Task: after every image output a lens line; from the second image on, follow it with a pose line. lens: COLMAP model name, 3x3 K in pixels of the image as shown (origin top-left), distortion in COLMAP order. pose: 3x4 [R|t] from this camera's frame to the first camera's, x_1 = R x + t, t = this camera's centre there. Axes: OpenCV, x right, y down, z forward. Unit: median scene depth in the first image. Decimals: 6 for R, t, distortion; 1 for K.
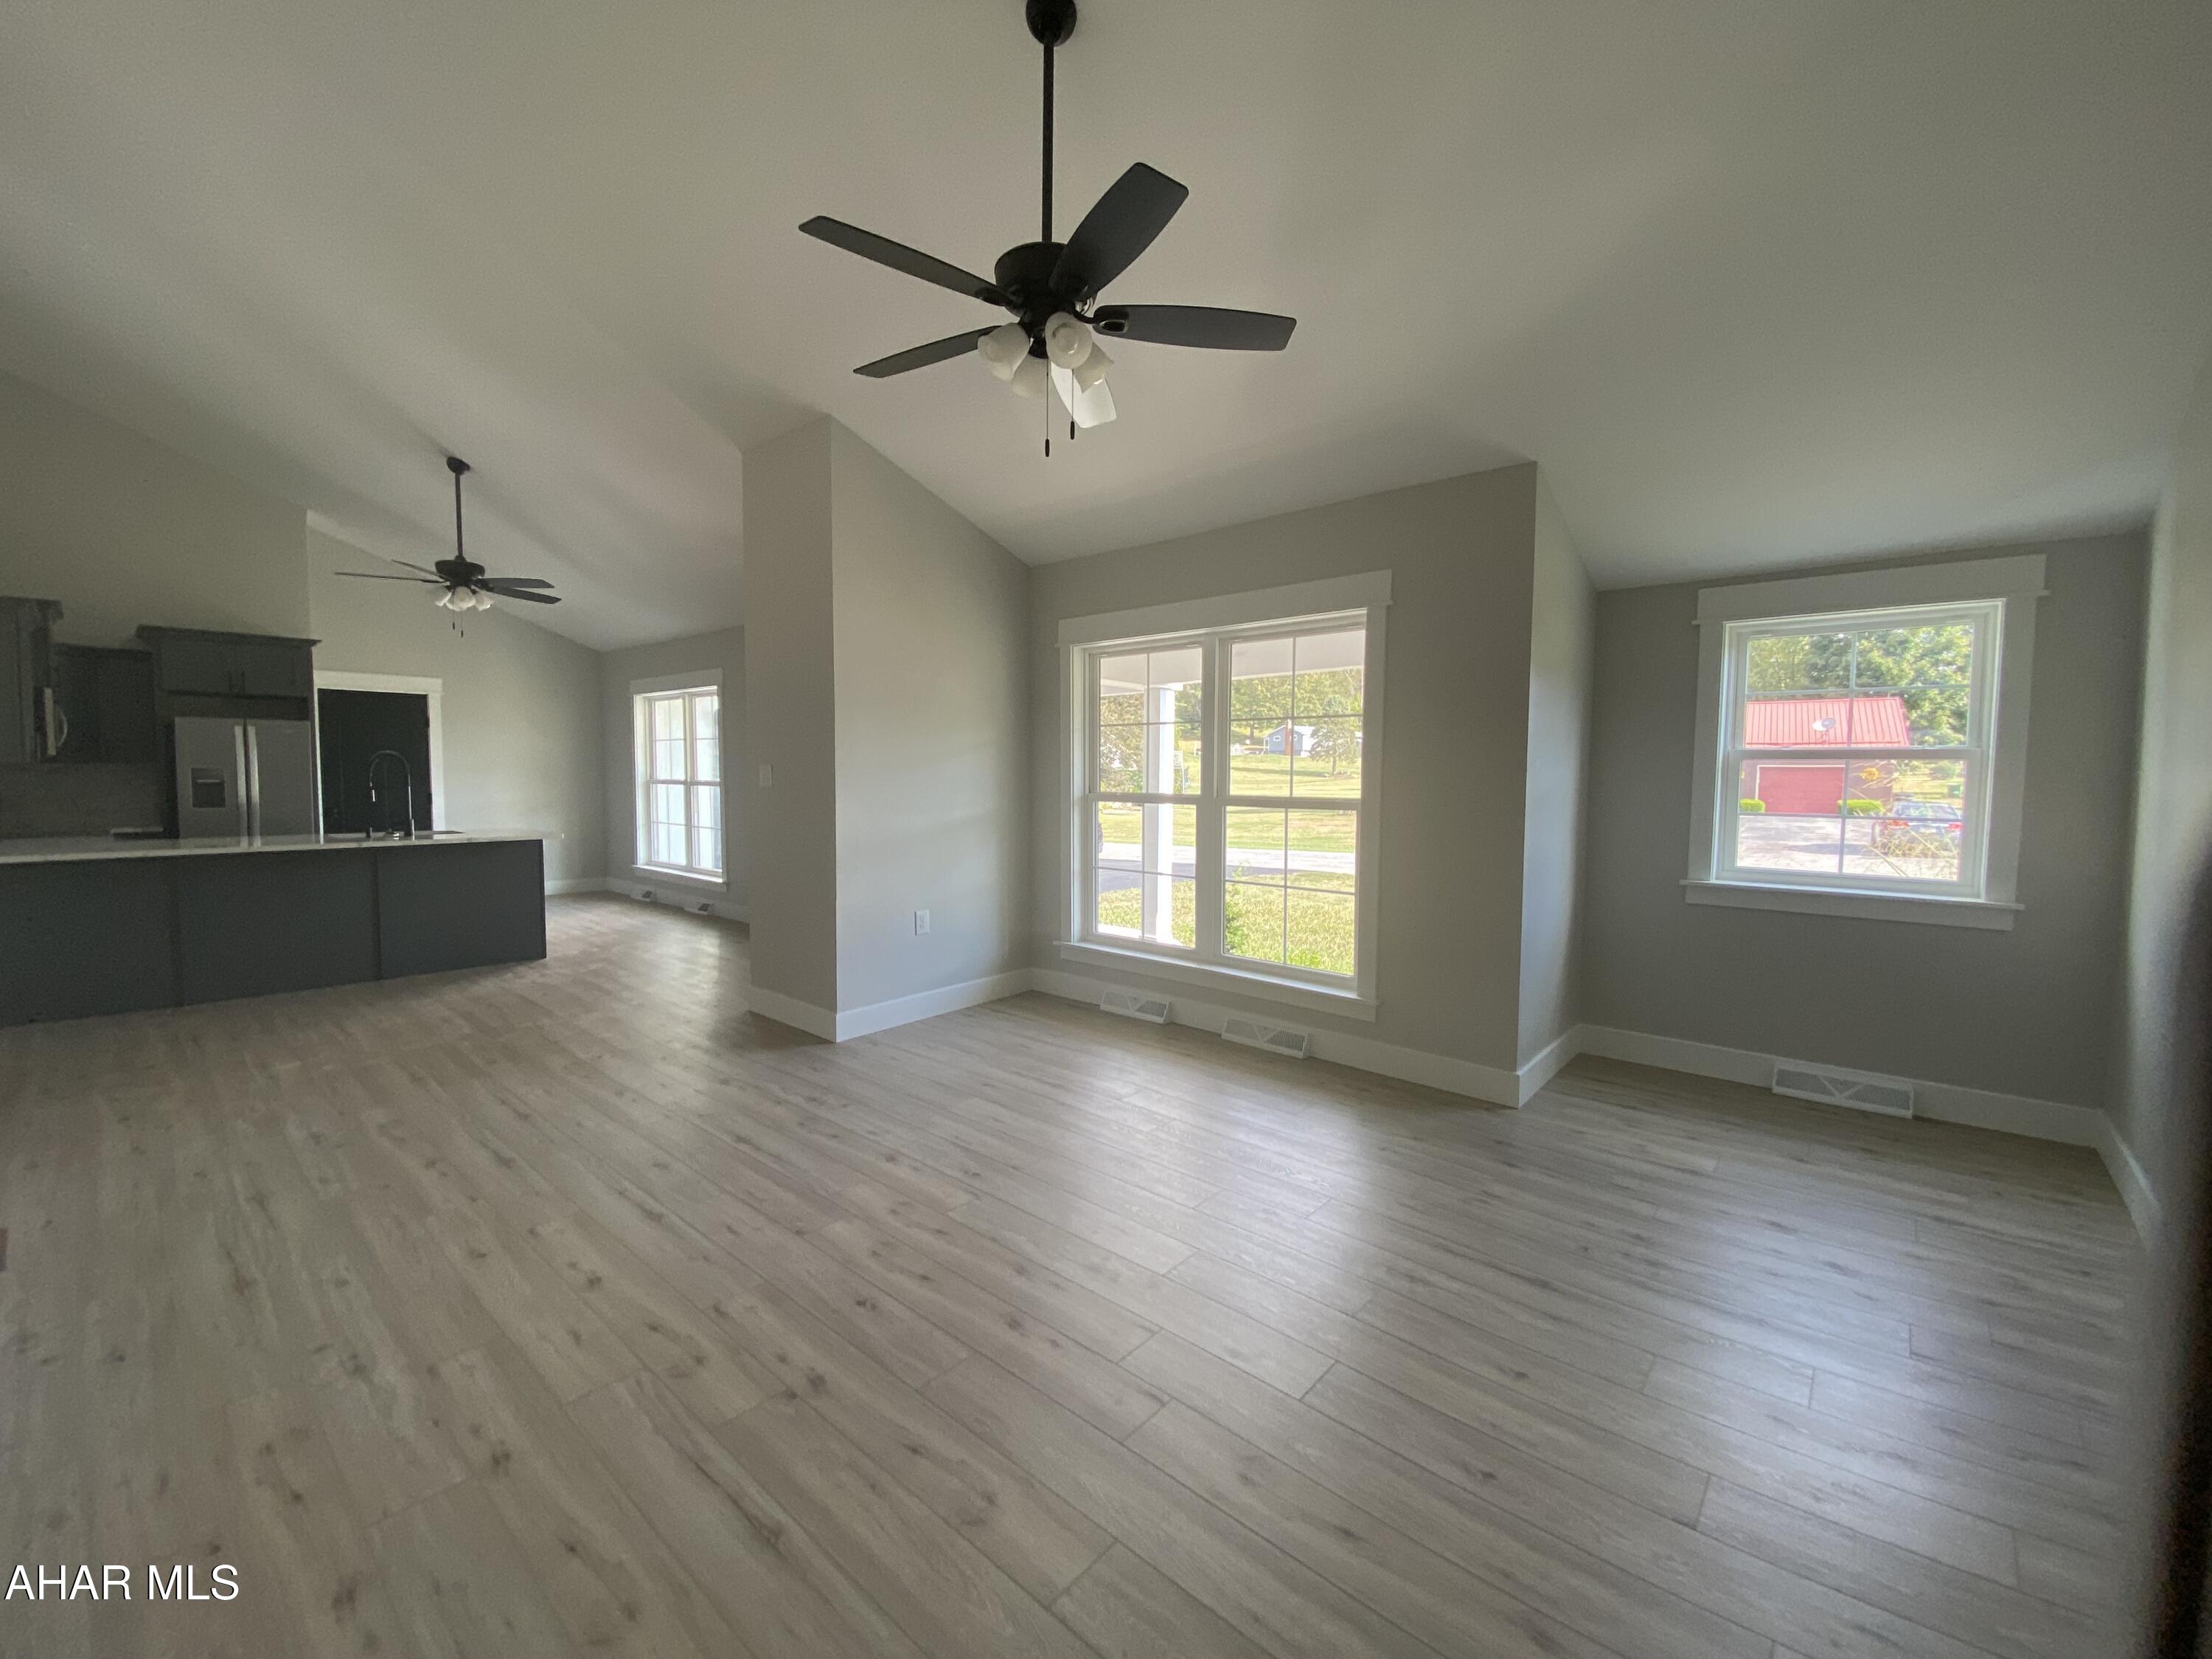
lens RADIAL K [[888.3, 0, 1116.6], [0, 888.3, 841.4], [0, 0, 1]] dist [-0.002908, -0.003219]
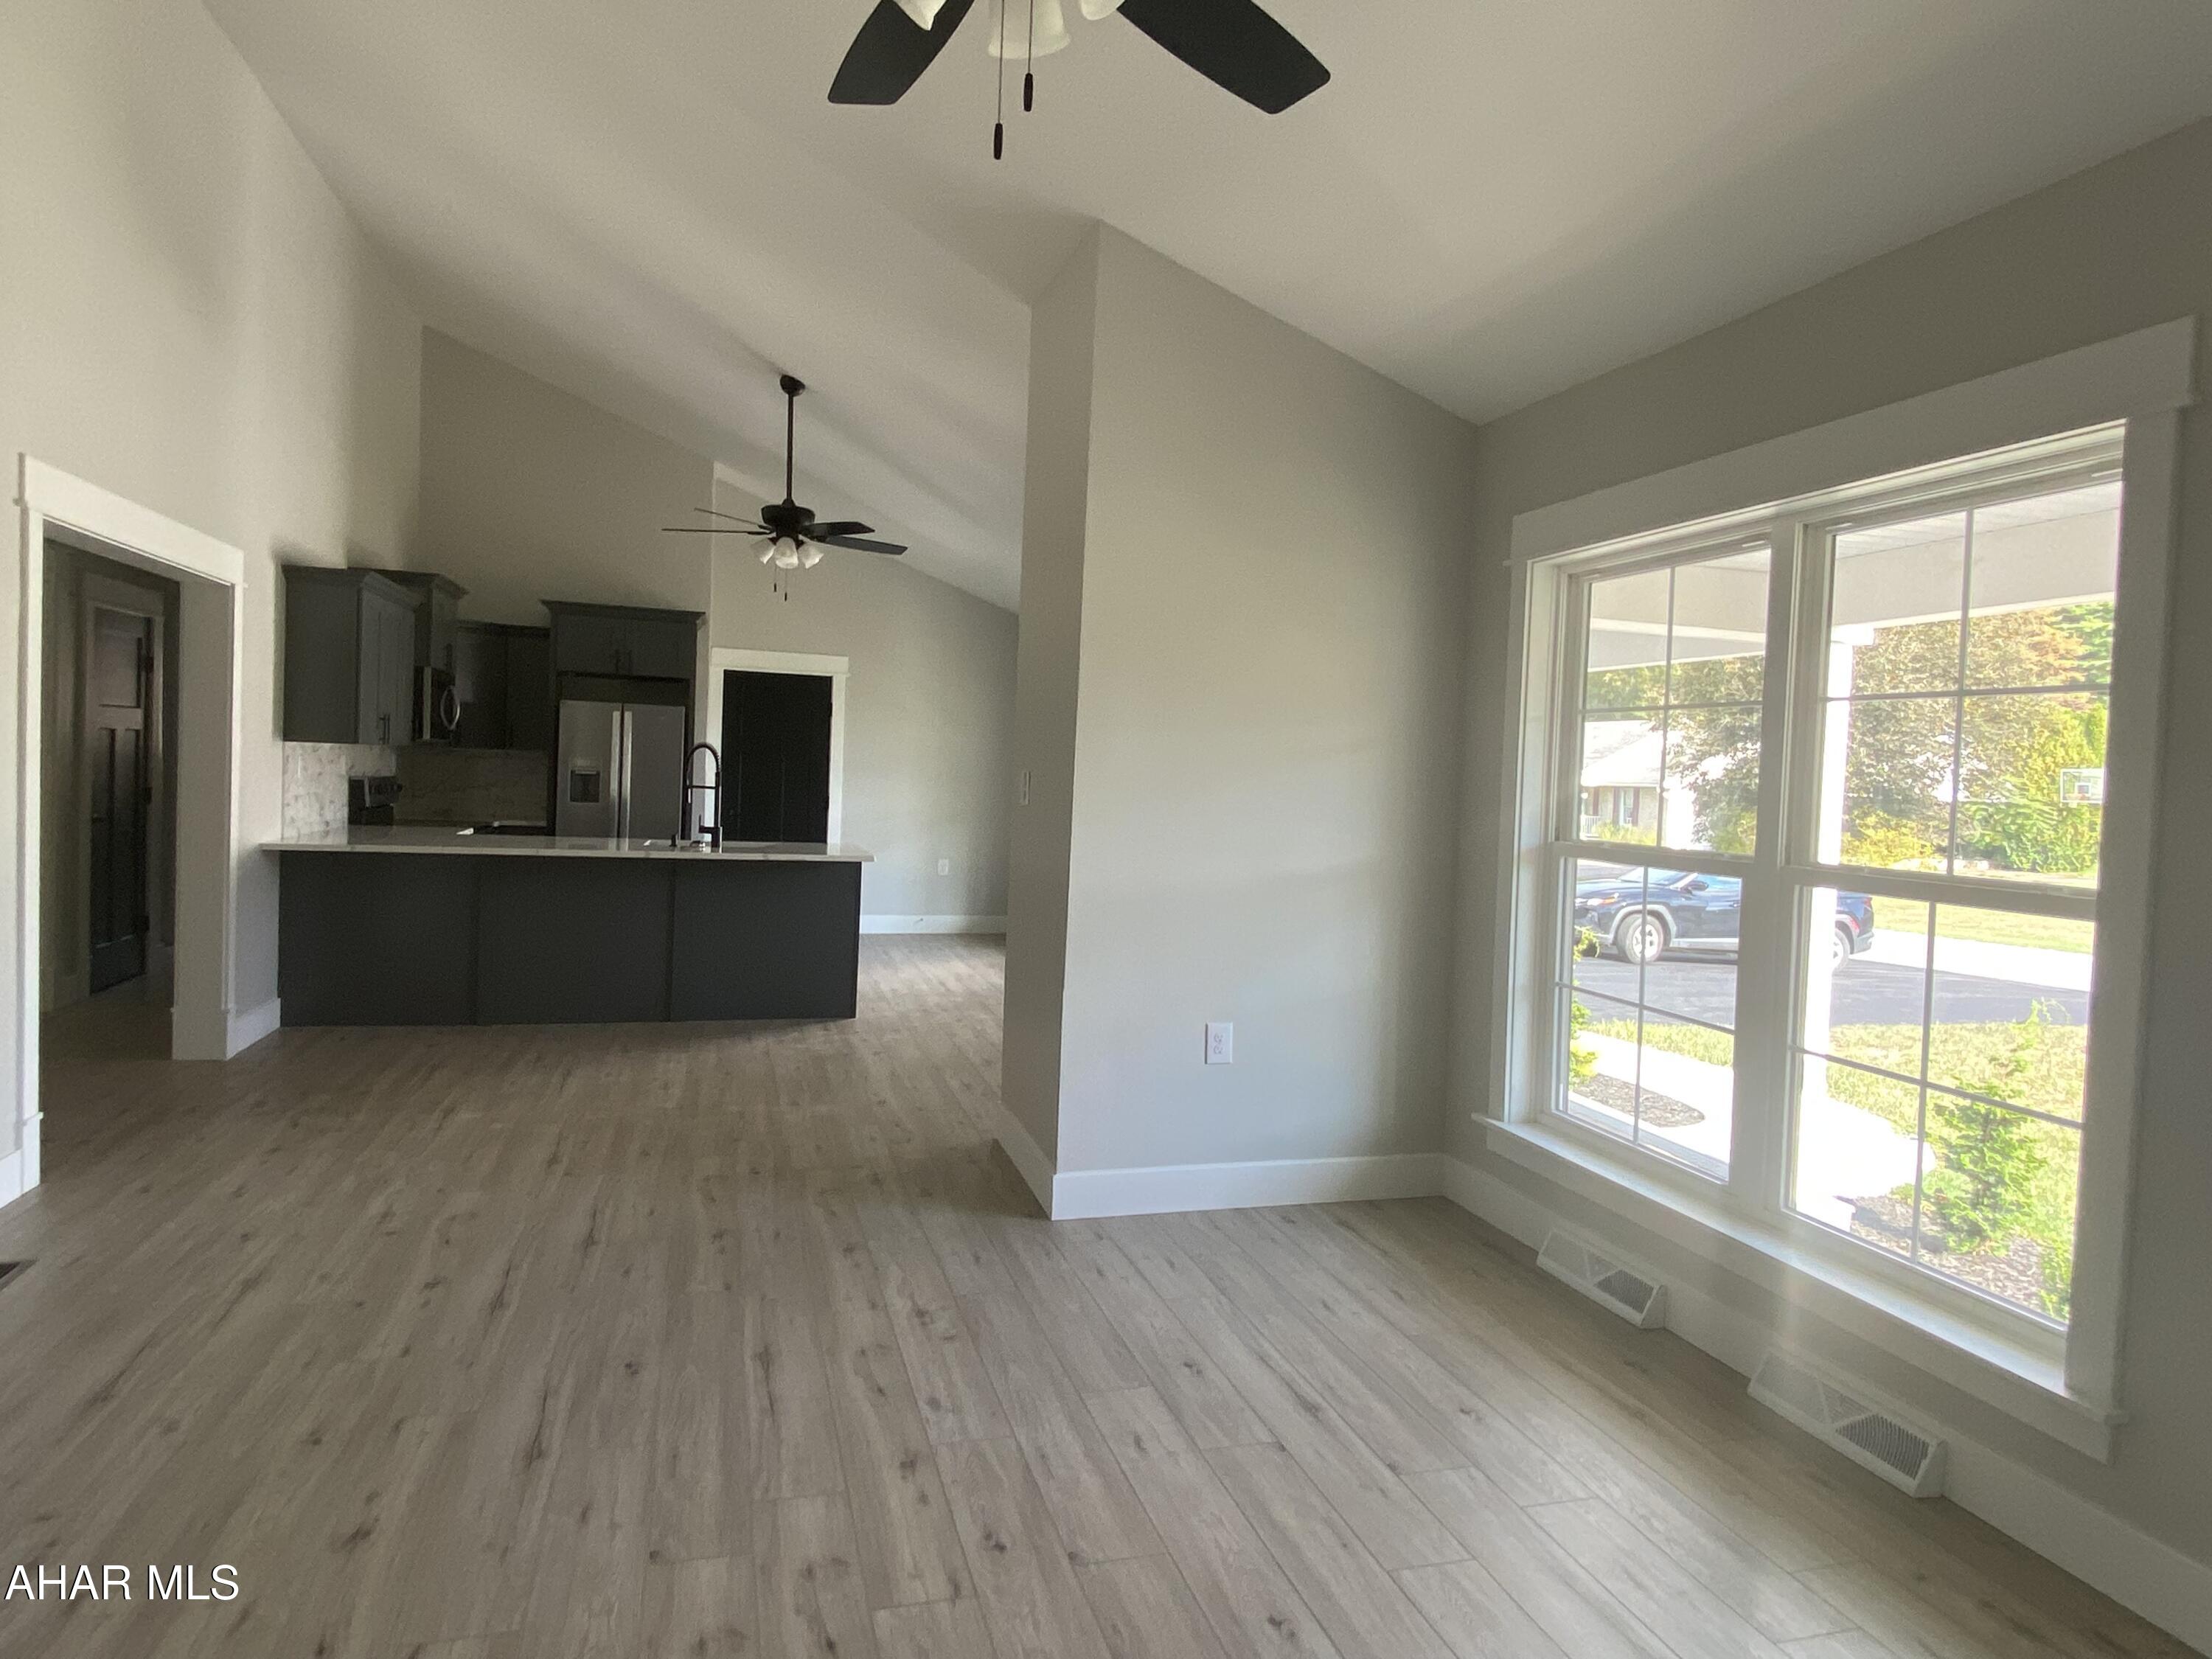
lens RADIAL K [[1322.9, 0, 1141.0], [0, 1322.9, 826.0], [0, 0, 1]] dist [0.036356, -0.038765]
pose [[0.837750, 0.048894, -0.543861, 0.208081], [-0.077892, 0.996498, -0.030396, -0.022906], [0.540470, 0.067827, 0.838625, 0.223657]]
